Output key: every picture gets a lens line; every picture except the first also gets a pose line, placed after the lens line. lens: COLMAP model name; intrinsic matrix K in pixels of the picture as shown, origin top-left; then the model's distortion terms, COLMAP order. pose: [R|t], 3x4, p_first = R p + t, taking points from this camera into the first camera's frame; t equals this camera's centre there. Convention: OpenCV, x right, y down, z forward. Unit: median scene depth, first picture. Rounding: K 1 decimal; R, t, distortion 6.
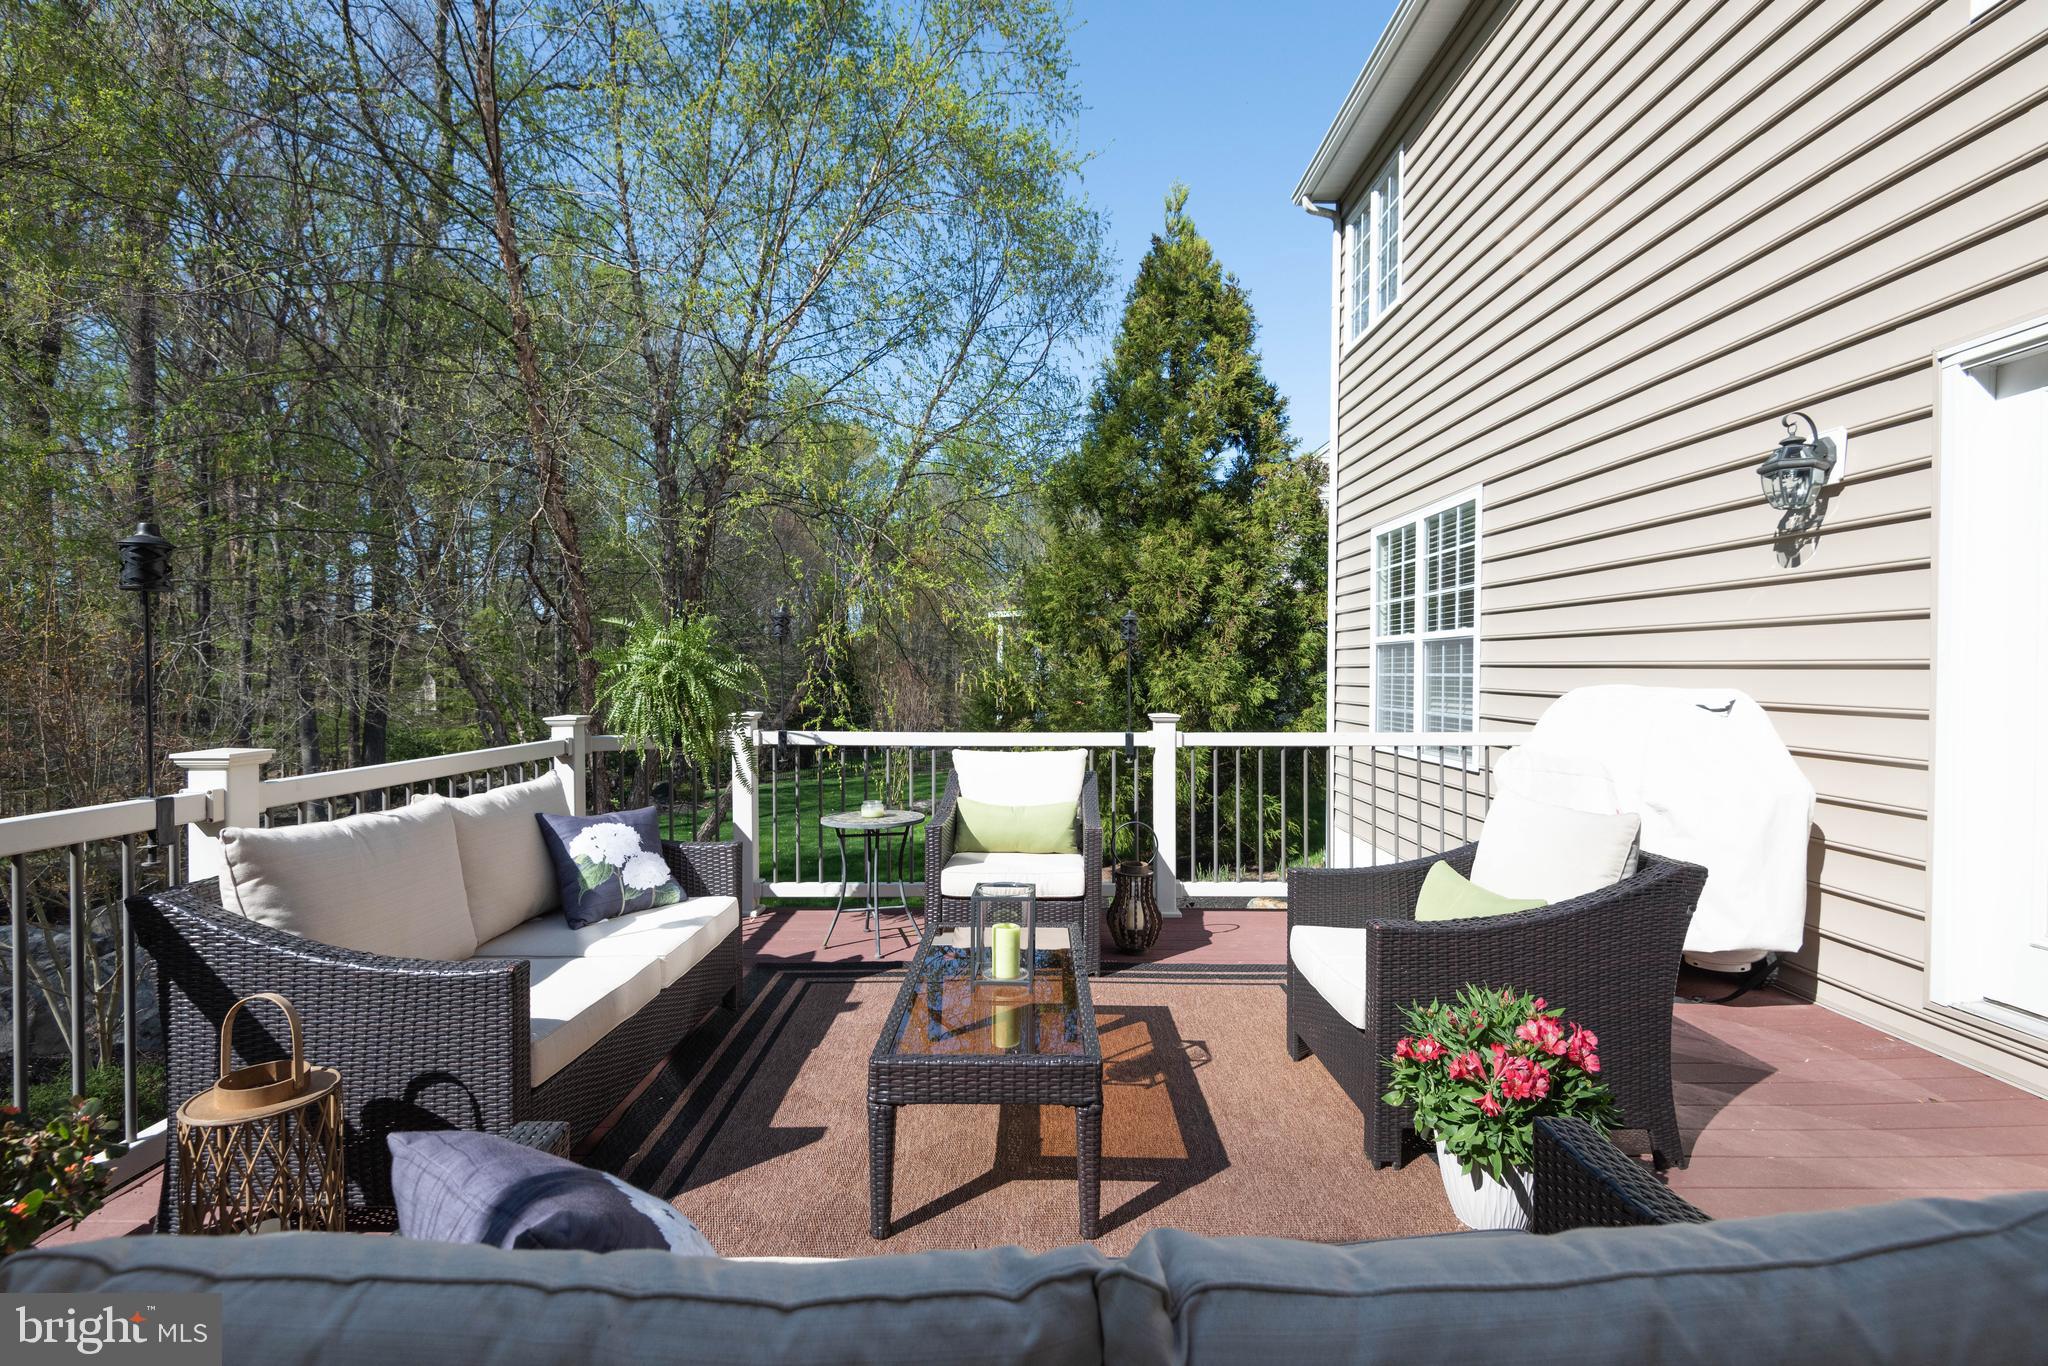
lens RADIAL K [[898.5, 0, 1014.8], [0, 898.5, 691.1], [0, 0, 1]] dist [0.002935, -0.001011]
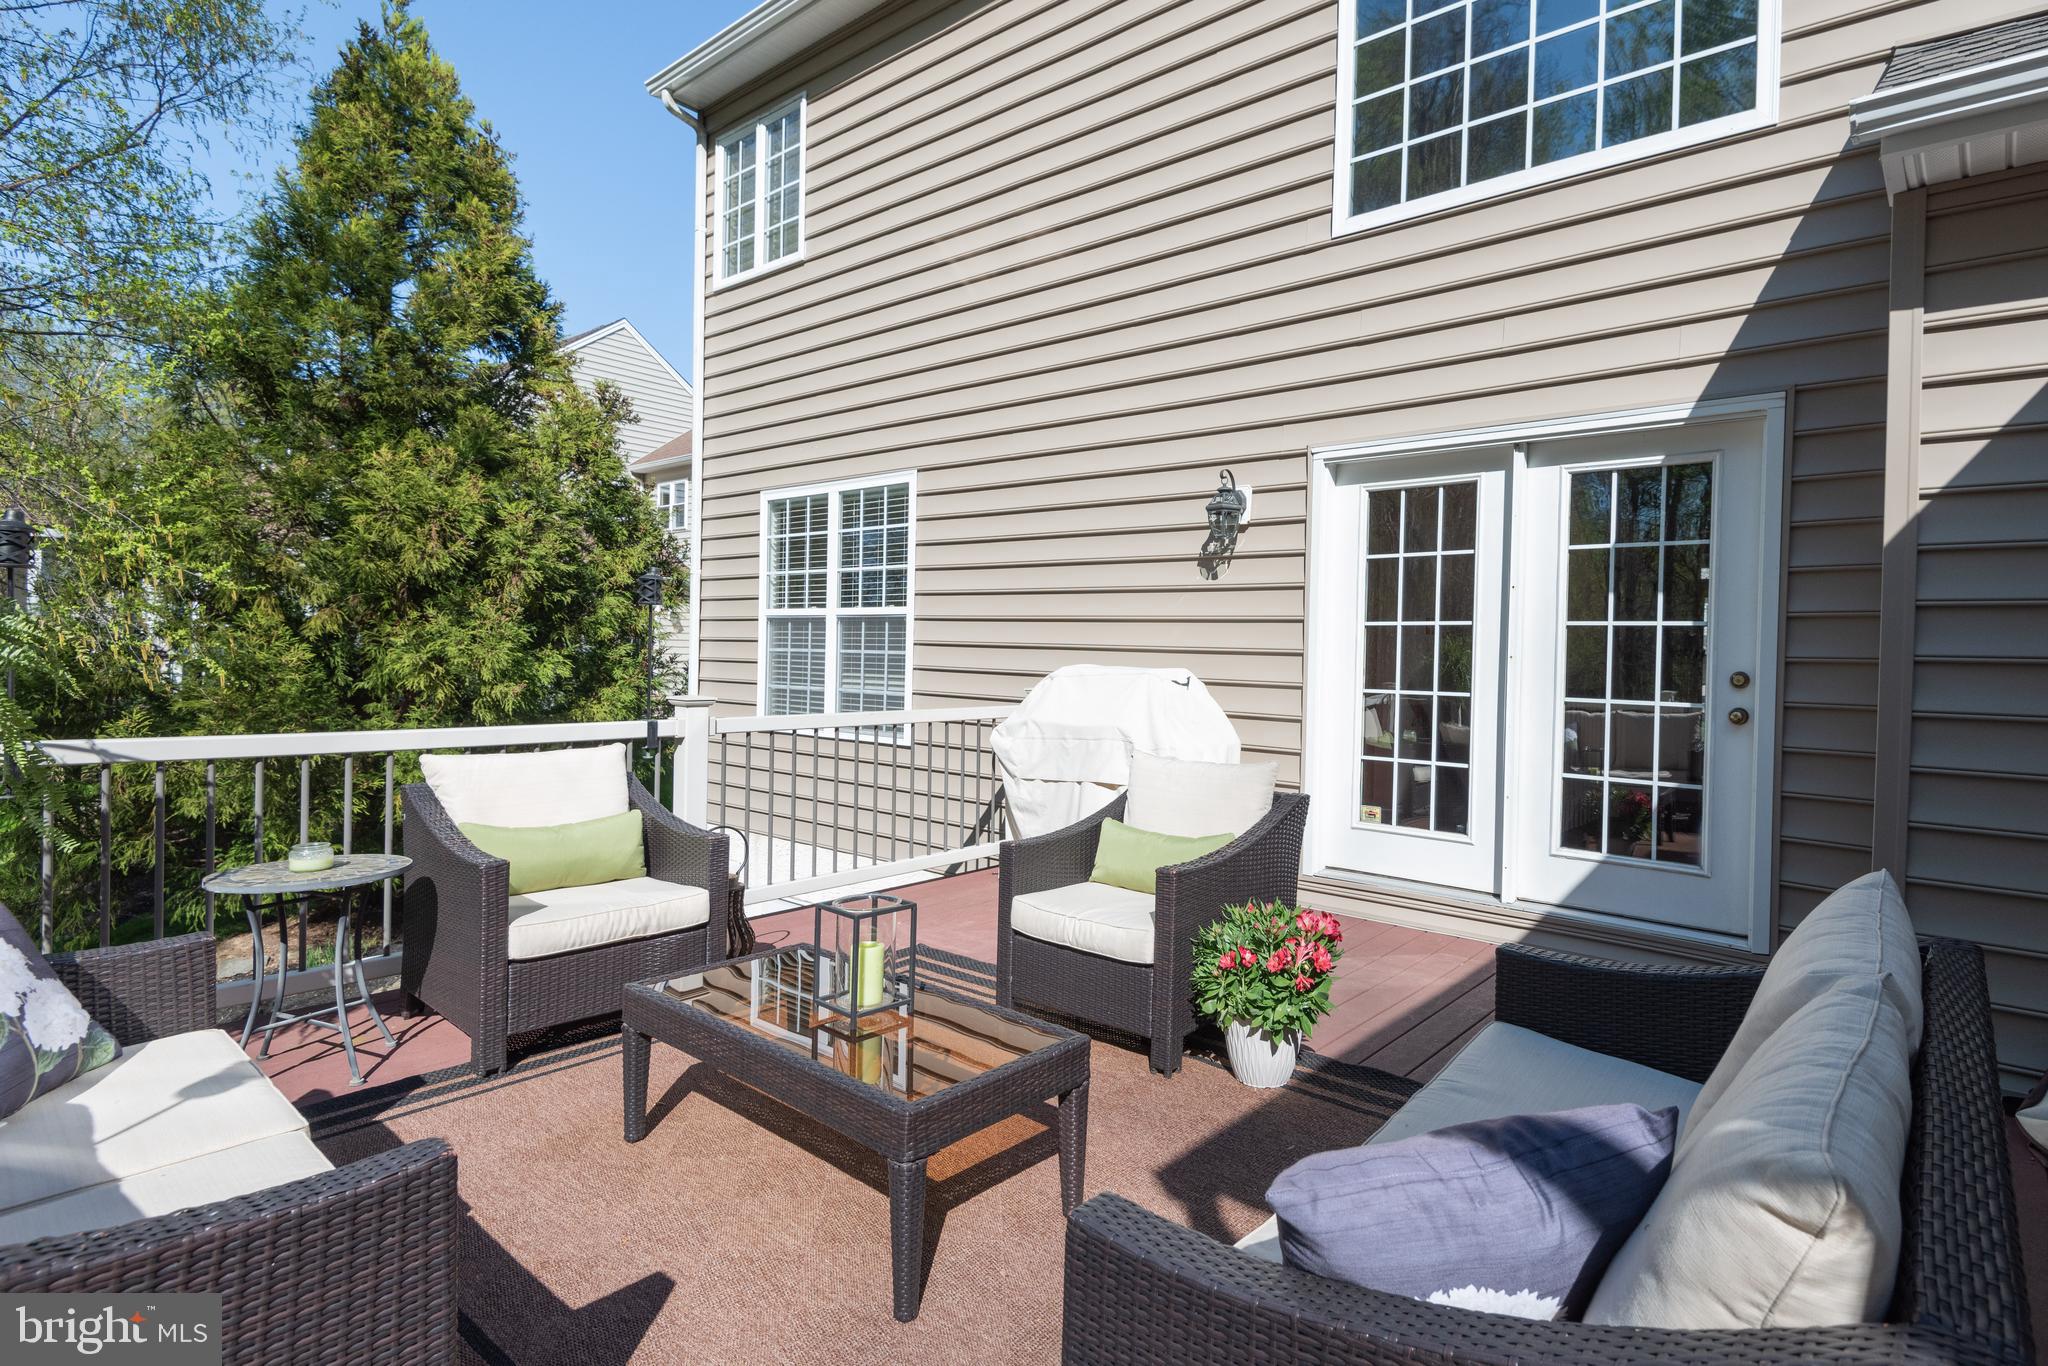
lens RADIAL K [[1046.7, 0, 1087.0], [0, 1046.7, 658.8], [0, 0, 1]] dist [0.010078, -0.004299]
pose [[0.633615, 0.009204, 0.773594, -0.231202], [-0.003996, 0.999955, -0.008625, -0.001763], [-0.773638, 0.002374, 0.633623, 0.067666]]
